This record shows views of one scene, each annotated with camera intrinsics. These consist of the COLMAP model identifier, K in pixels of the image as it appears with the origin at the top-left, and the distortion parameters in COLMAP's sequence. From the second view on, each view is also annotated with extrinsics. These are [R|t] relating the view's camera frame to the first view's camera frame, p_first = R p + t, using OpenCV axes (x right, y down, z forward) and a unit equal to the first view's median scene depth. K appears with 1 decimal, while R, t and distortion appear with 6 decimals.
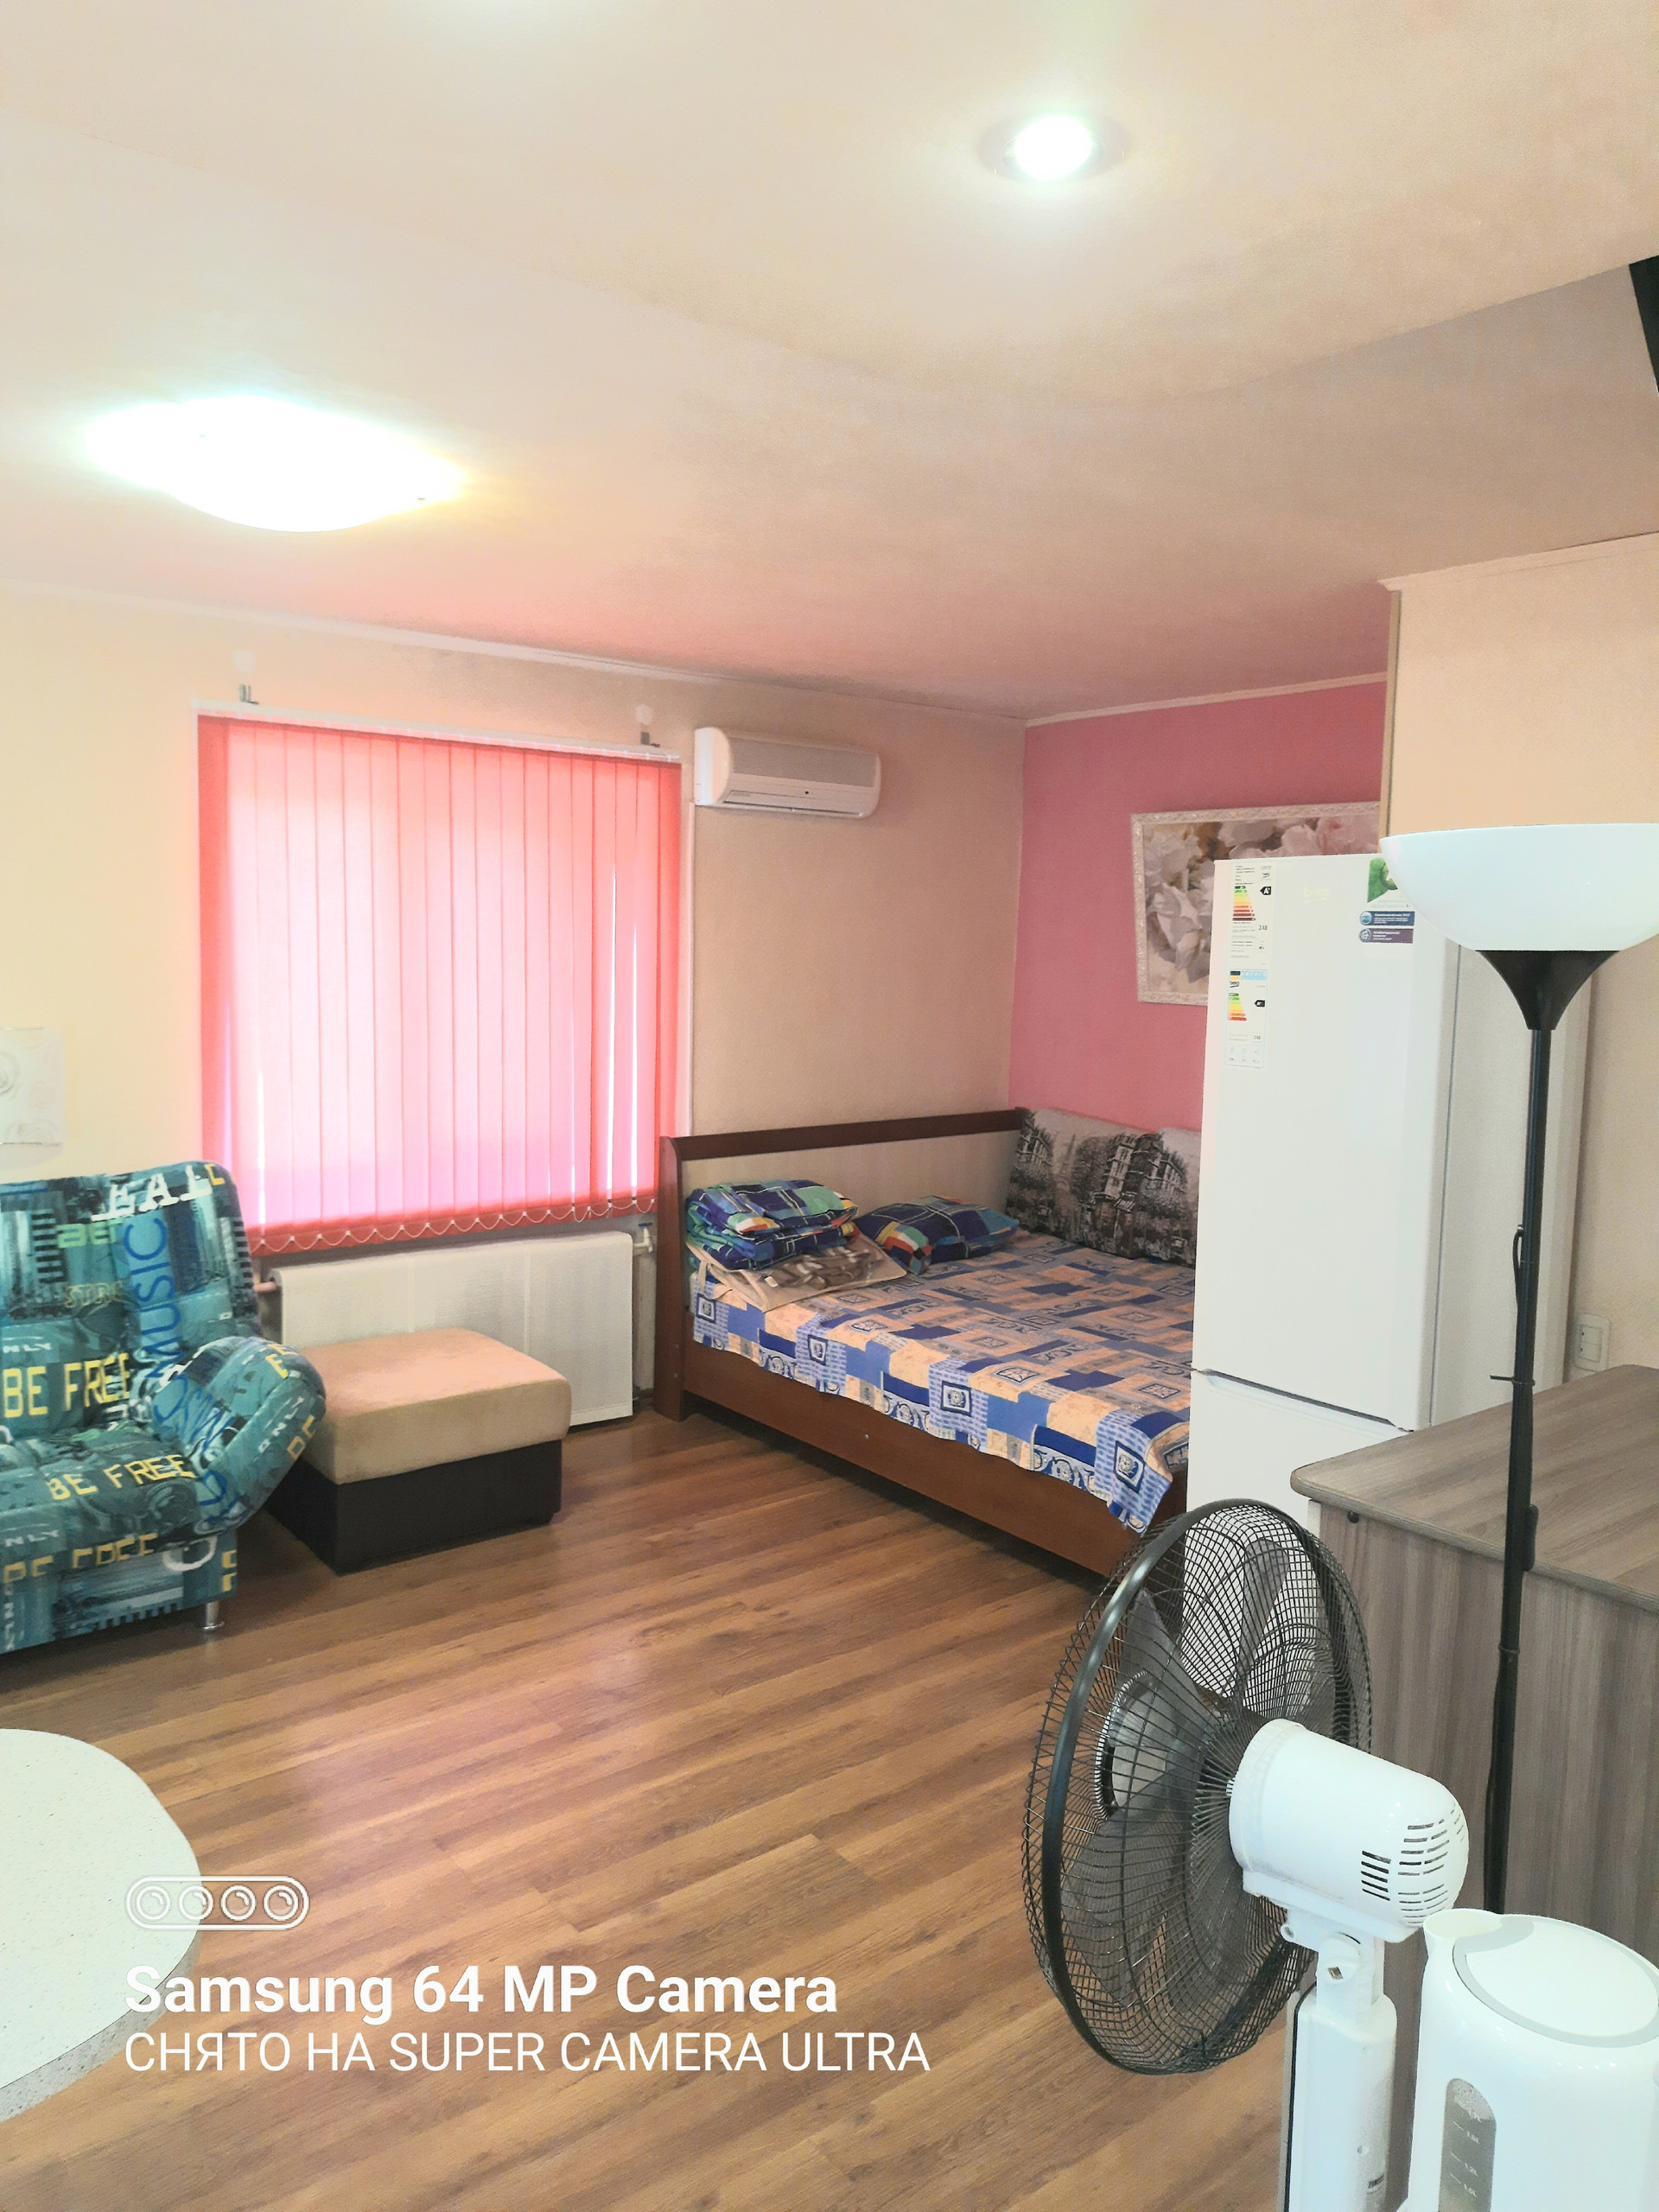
lens RADIAL K [[1586.3, 0, 837.4], [0, 1586.3, 1110.8], [0, 0, 1]] dist [0.126719, -0.148402]
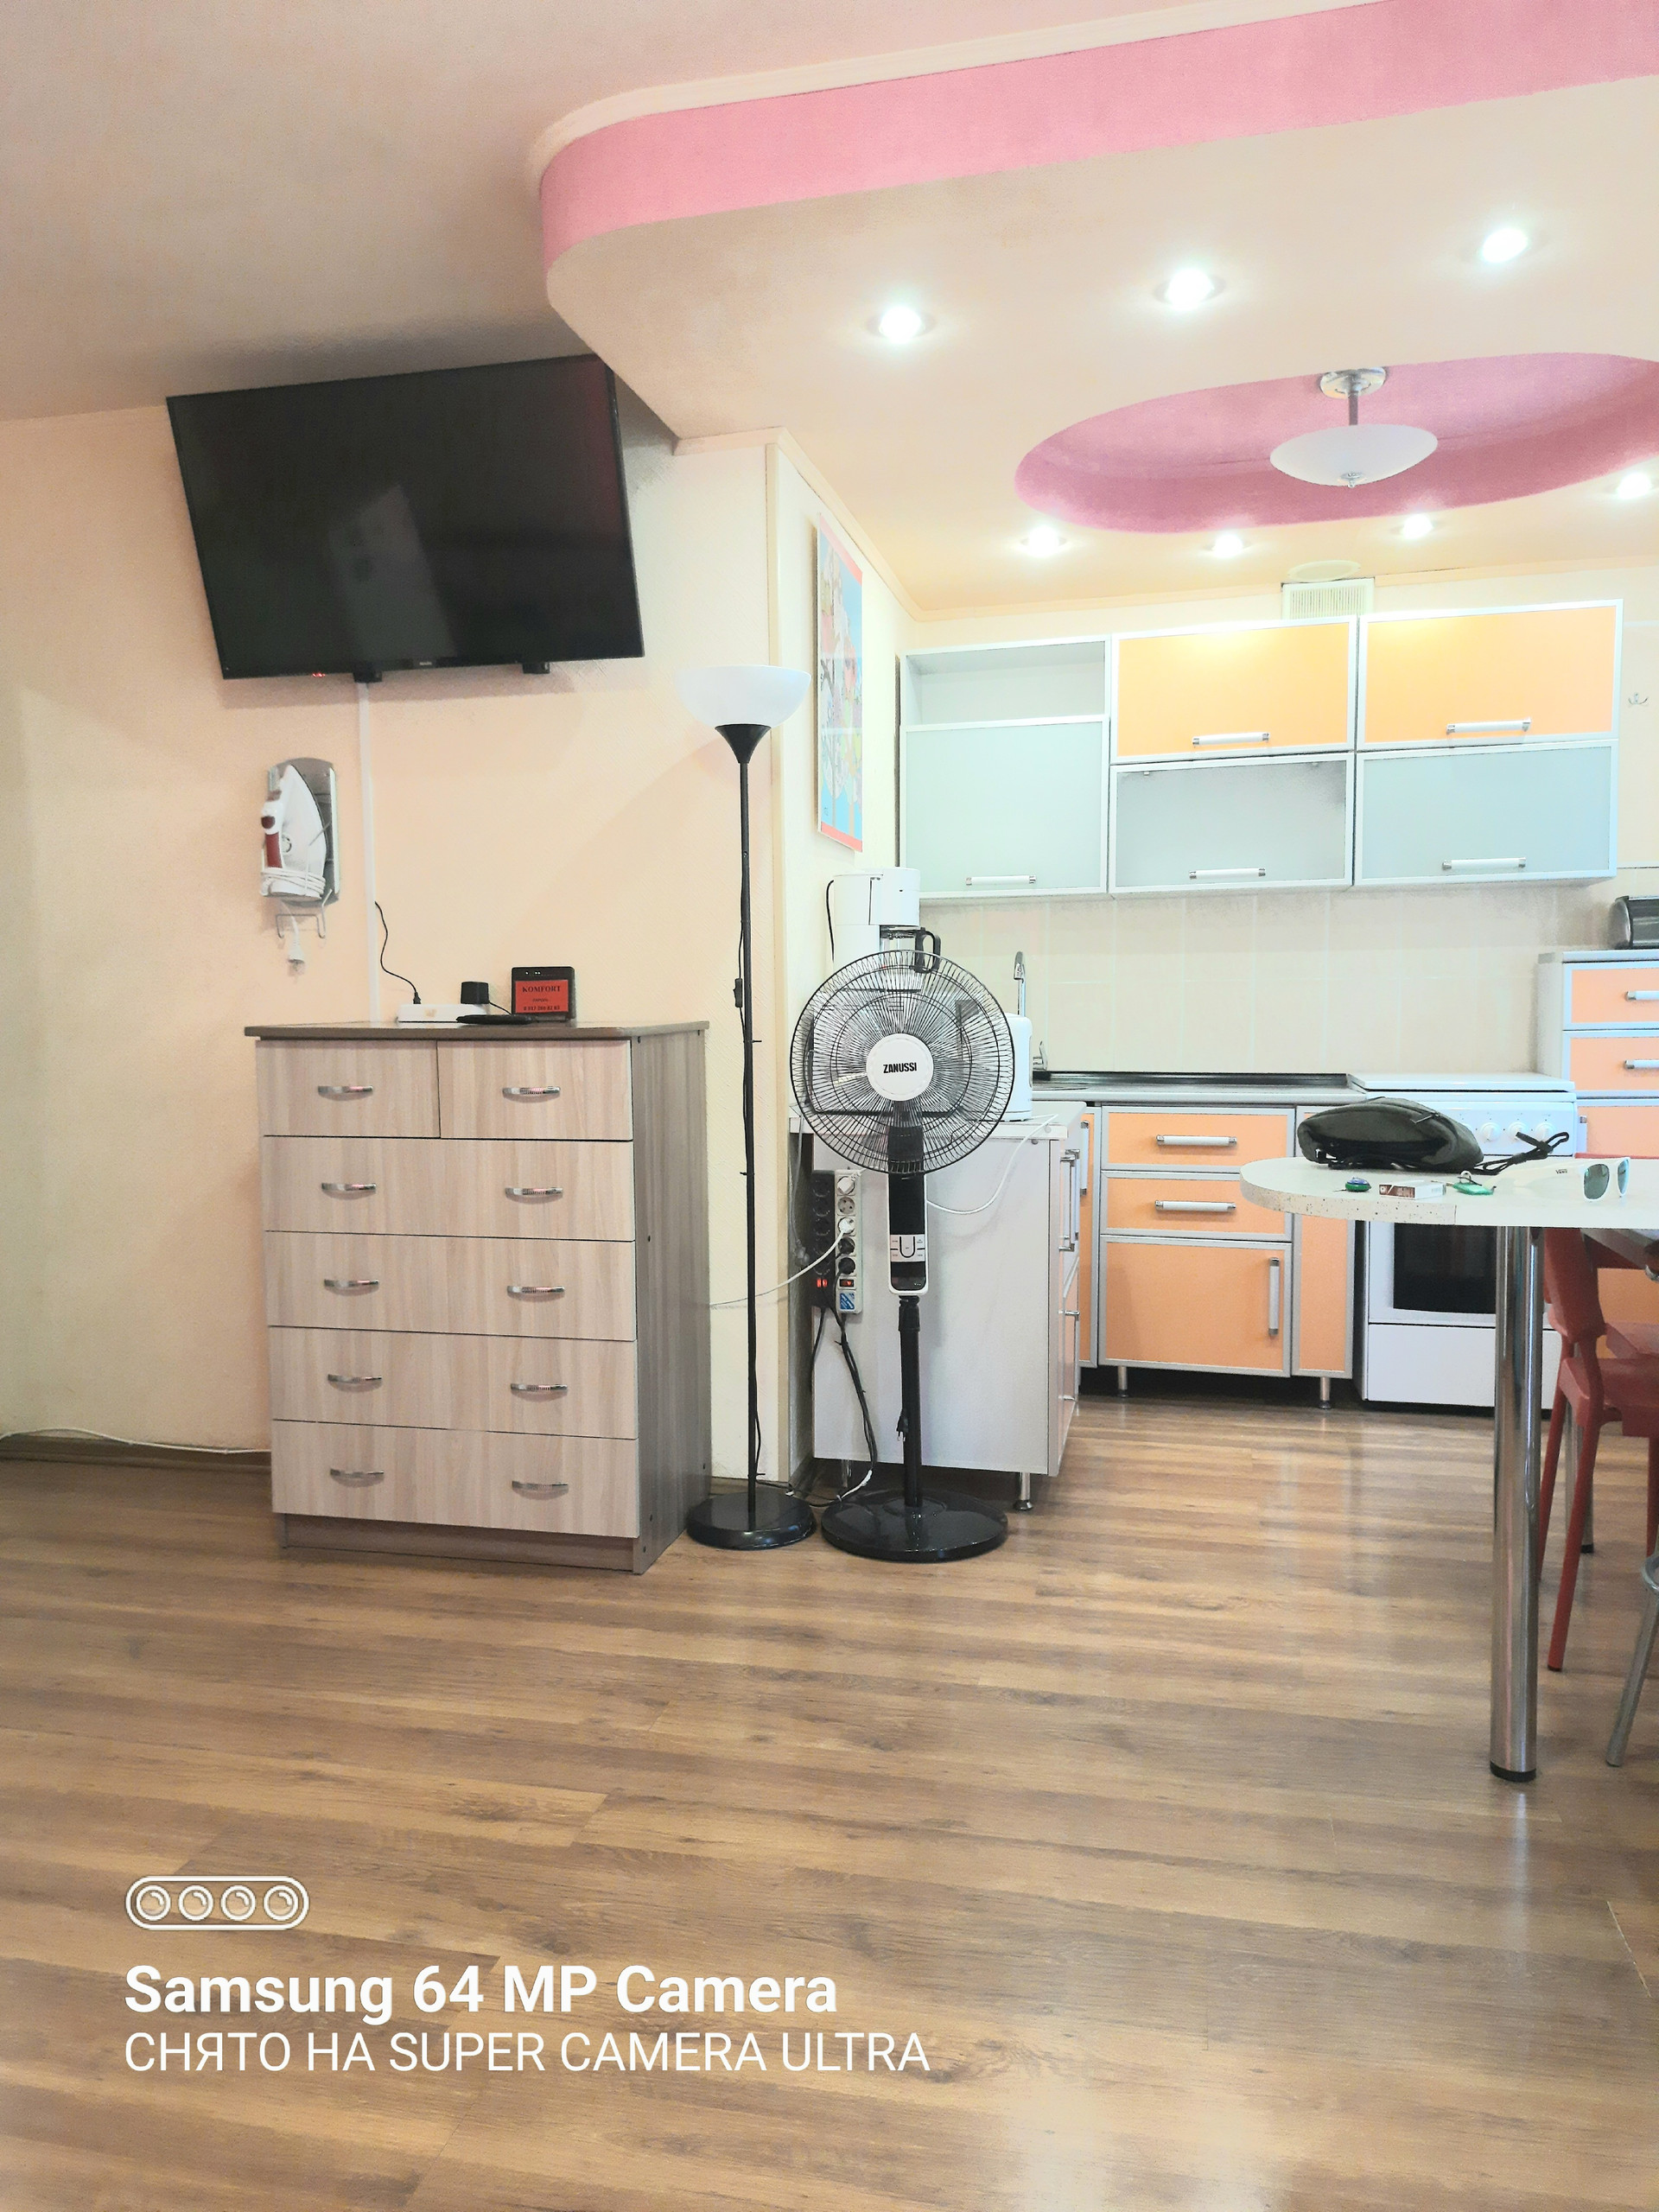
lens RADIAL K [[1571.7, 0, 823.1], [0, 1571.7, 1125.2], [0, 0, 1]] dist [0.099198, -0.164196]
pose [[-0.619897, -0.075547, 0.781038, -0.494814], [0.087459, 0.982501, 0.164448, 0.032906], [-0.779794, 0.170250, -0.602442, 0.803808]]
